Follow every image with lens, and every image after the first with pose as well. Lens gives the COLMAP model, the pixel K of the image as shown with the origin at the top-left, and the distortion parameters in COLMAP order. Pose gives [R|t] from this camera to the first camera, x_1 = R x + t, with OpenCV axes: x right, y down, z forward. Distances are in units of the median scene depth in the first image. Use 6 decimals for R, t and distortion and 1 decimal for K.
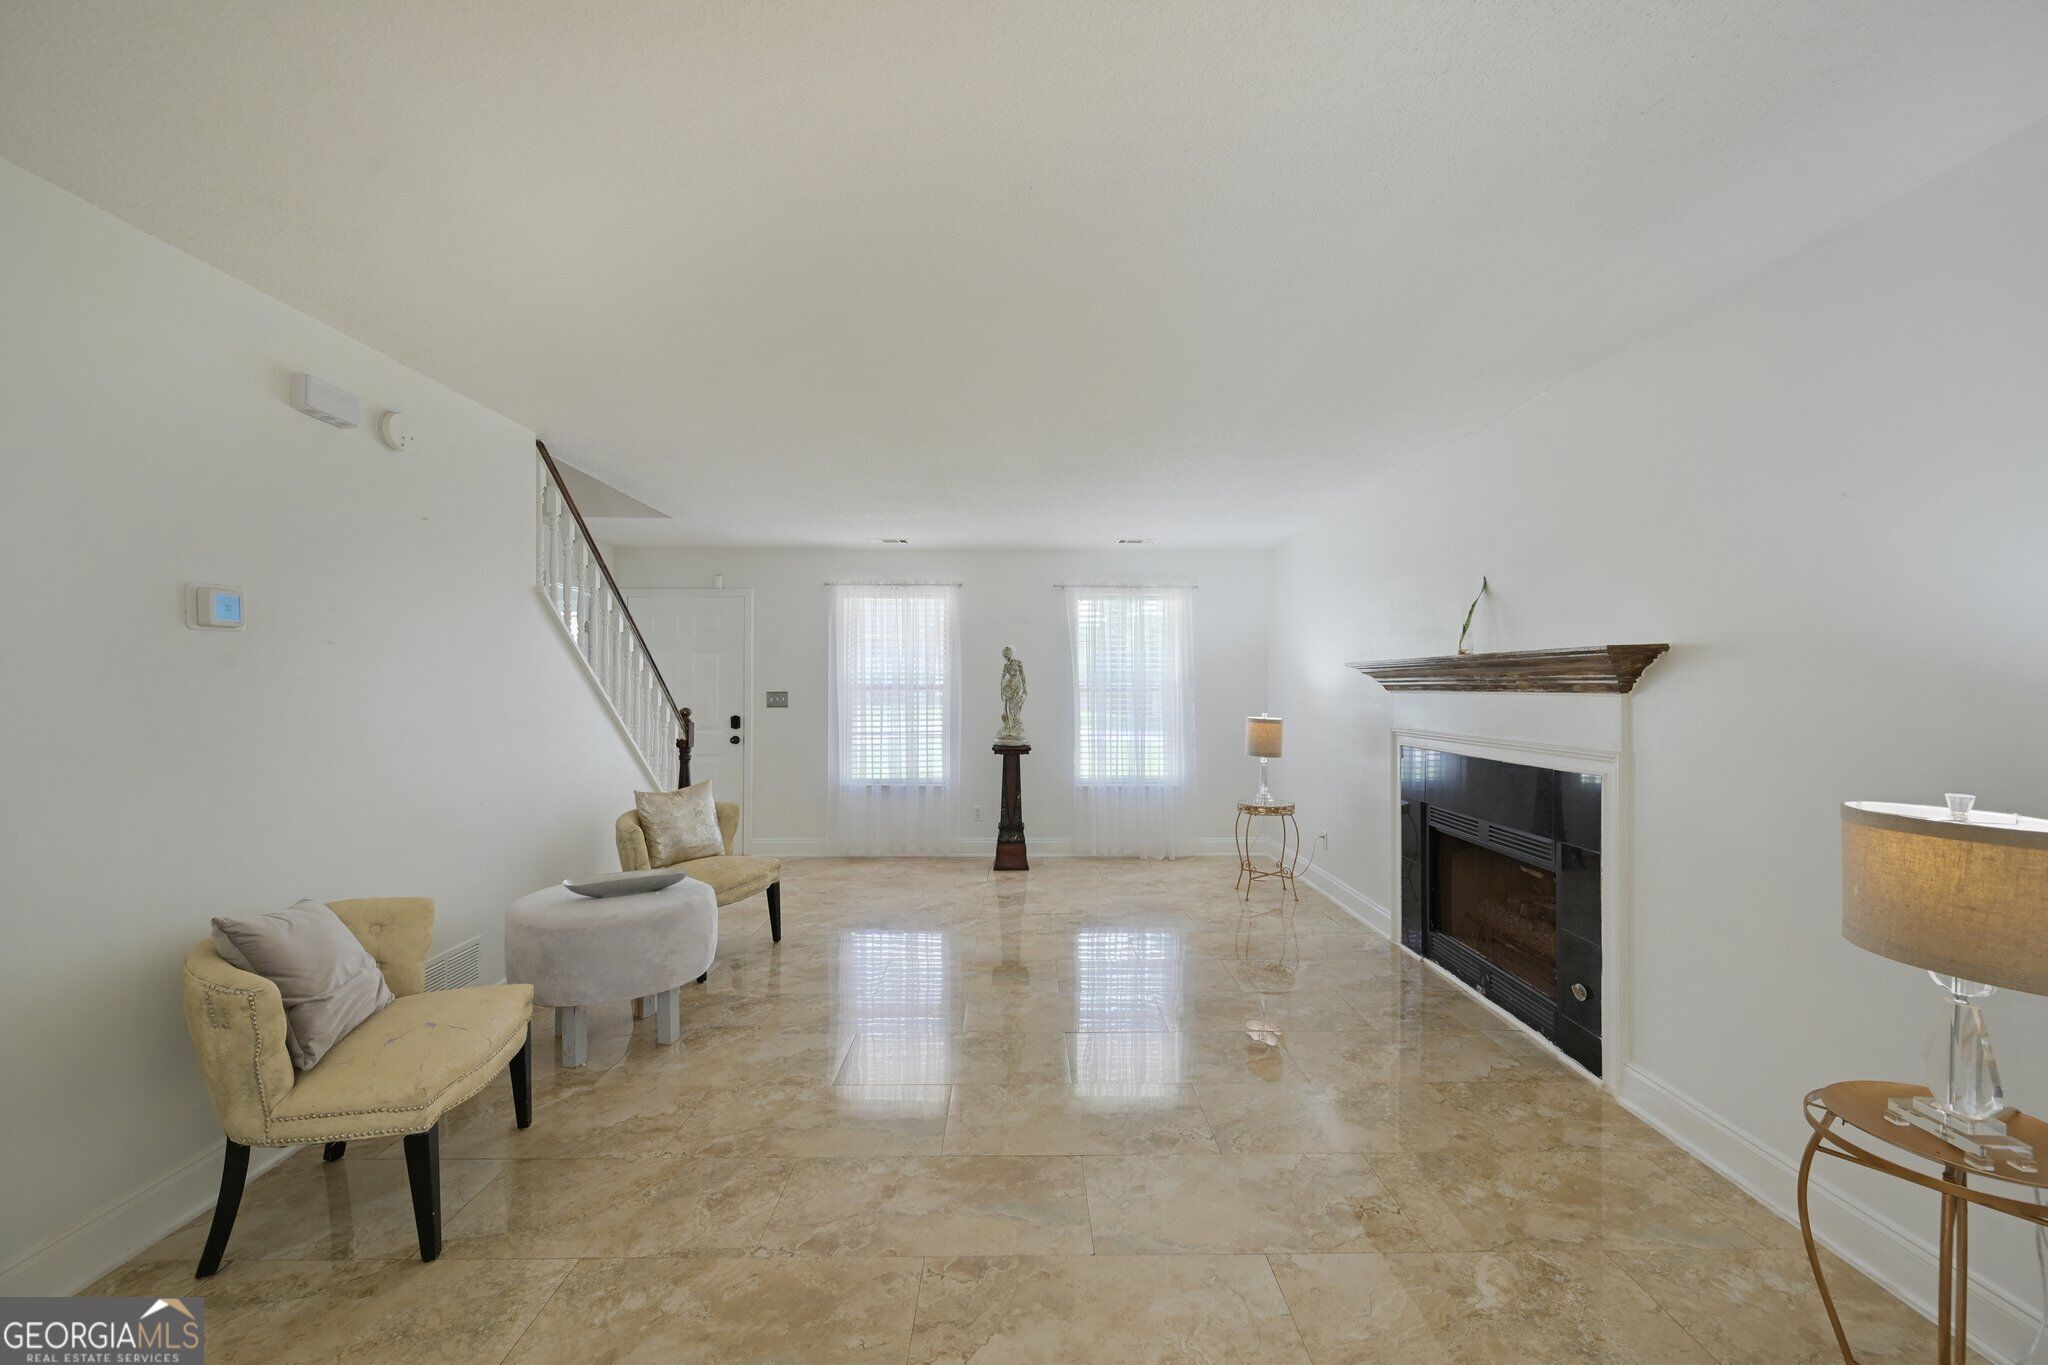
lens RADIAL K [[804.6, 0, 1025.5], [0, 804.6, 684.4], [0, 0, 1]] dist [0.001265, -0.000134]
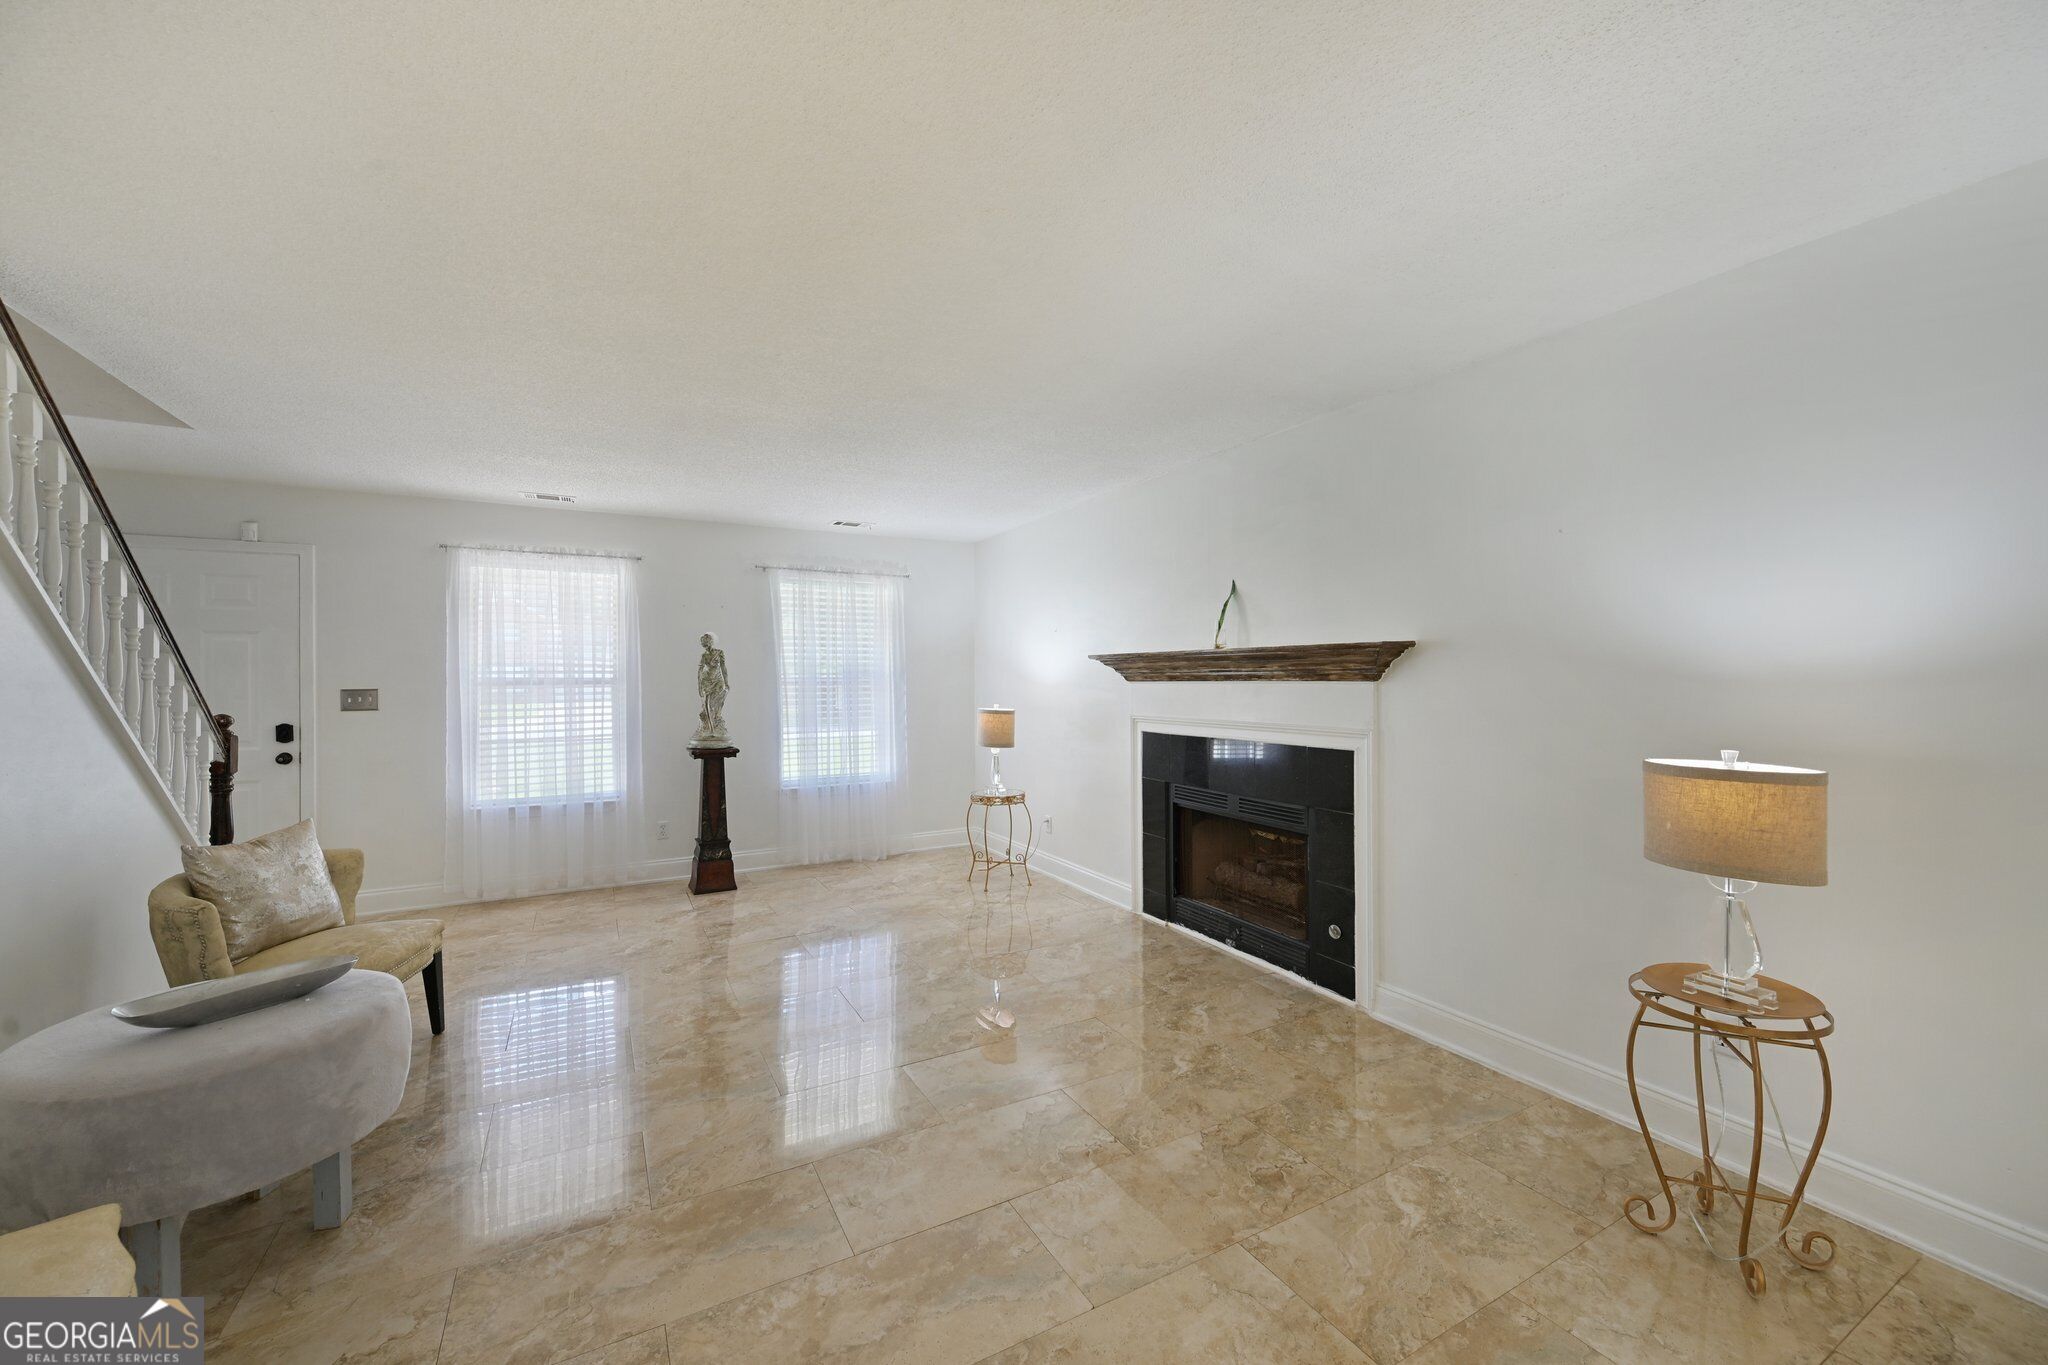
lens RADIAL K [[804.6, 0, 1022.6], [0, 804.6, 678.4], [0, 0, 1]] dist [0.001265, -0.000134]
pose [[0.880046, -0.005623, 0.474856, -0.203170], [0.004954, 0.999984, 0.002660, 0.000611], [-0.474863, 0.000012, 0.880060, 0.121433]]
